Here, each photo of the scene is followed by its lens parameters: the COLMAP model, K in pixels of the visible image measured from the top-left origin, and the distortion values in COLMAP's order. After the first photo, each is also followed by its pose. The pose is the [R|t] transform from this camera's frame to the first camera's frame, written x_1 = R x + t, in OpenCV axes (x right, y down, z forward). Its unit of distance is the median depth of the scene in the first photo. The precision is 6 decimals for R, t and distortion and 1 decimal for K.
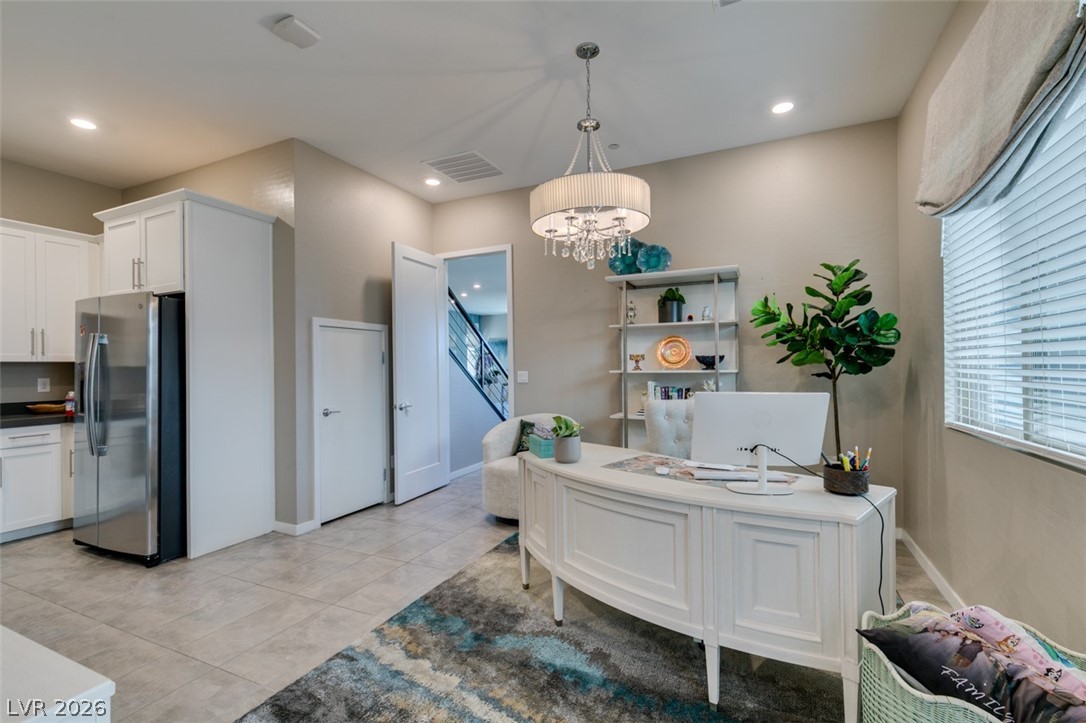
lens RADIAL K [[482.2, 0, 543.6], [0, 482.2, 365.2], [0, 0, 1]] dist [0.004898, -0.002304]
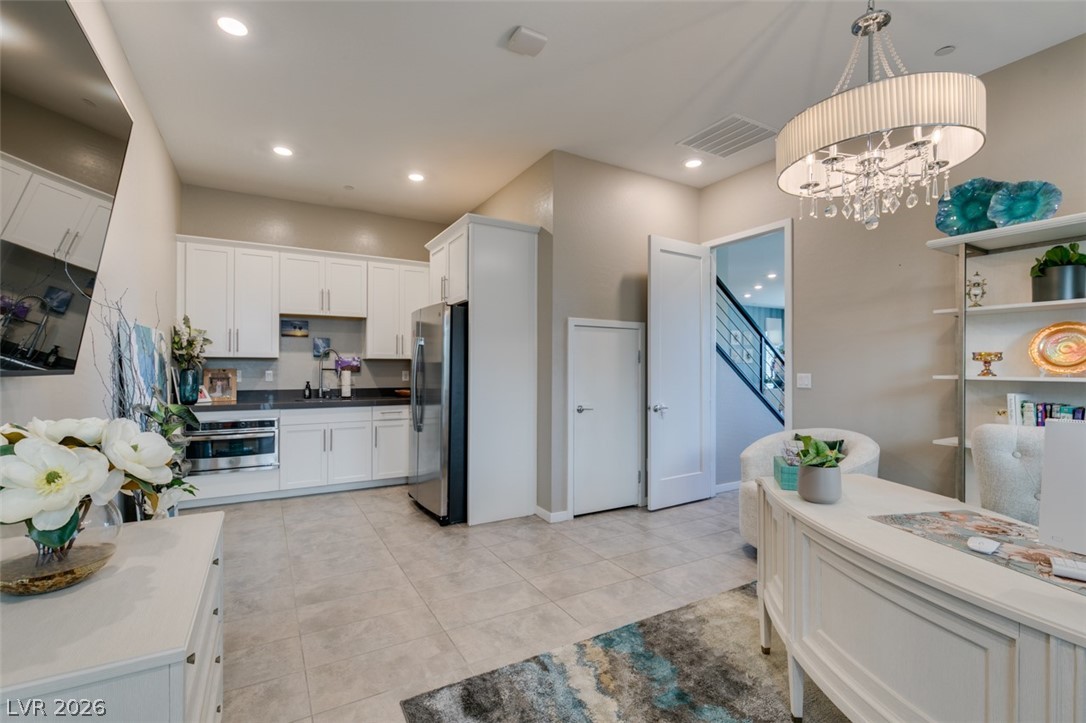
lens RADIAL K [[482.2, 0, 546.0], [0, 482.2, 365.6], [0, 0, 1]] dist [0.004898, -0.002304]
pose [[0.820843, 0.012833, -0.571009, 0.089334], [-0.011592, 0.999916, 0.005809, -0.000548], [0.571036, 0.001851, 0.820923, 0.126315]]
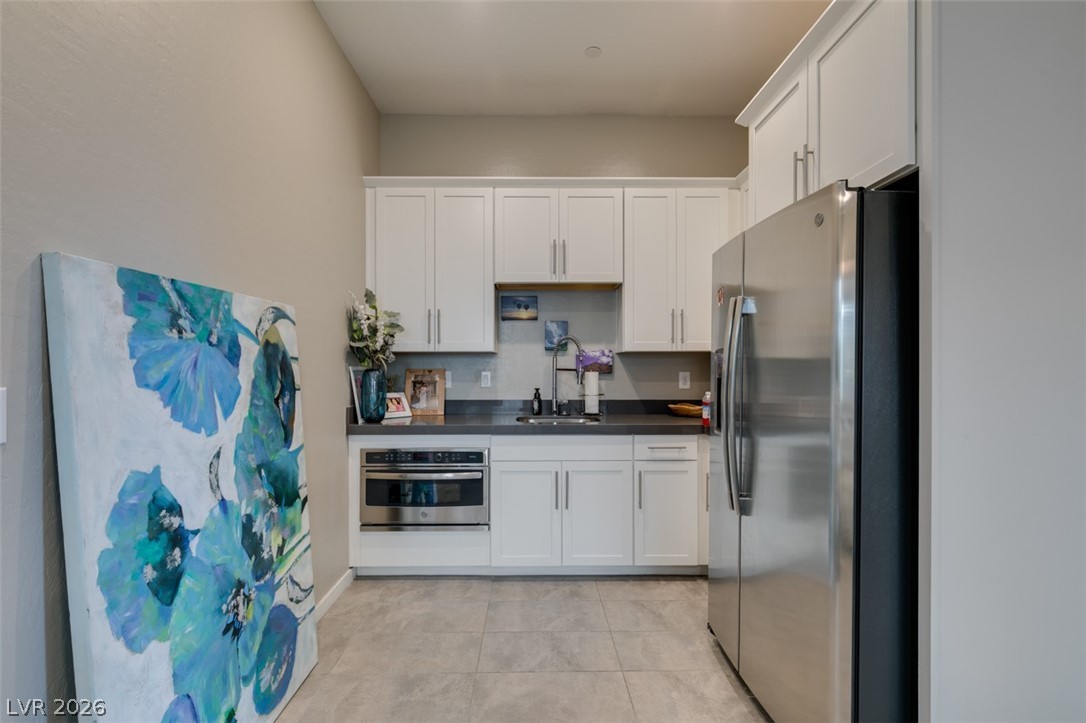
lens RADIAL K [[482.2, 0, 539.3], [0, 482.2, 365.7], [0, 0, 1]] dist [0.004898, -0.002304]
pose [[0.431821, 0.012509, -0.901873, -0.485501], [-0.001538, 0.999913, 0.013133, 0.007574], [0.901958, -0.004284, 0.431802, 0.513522]]
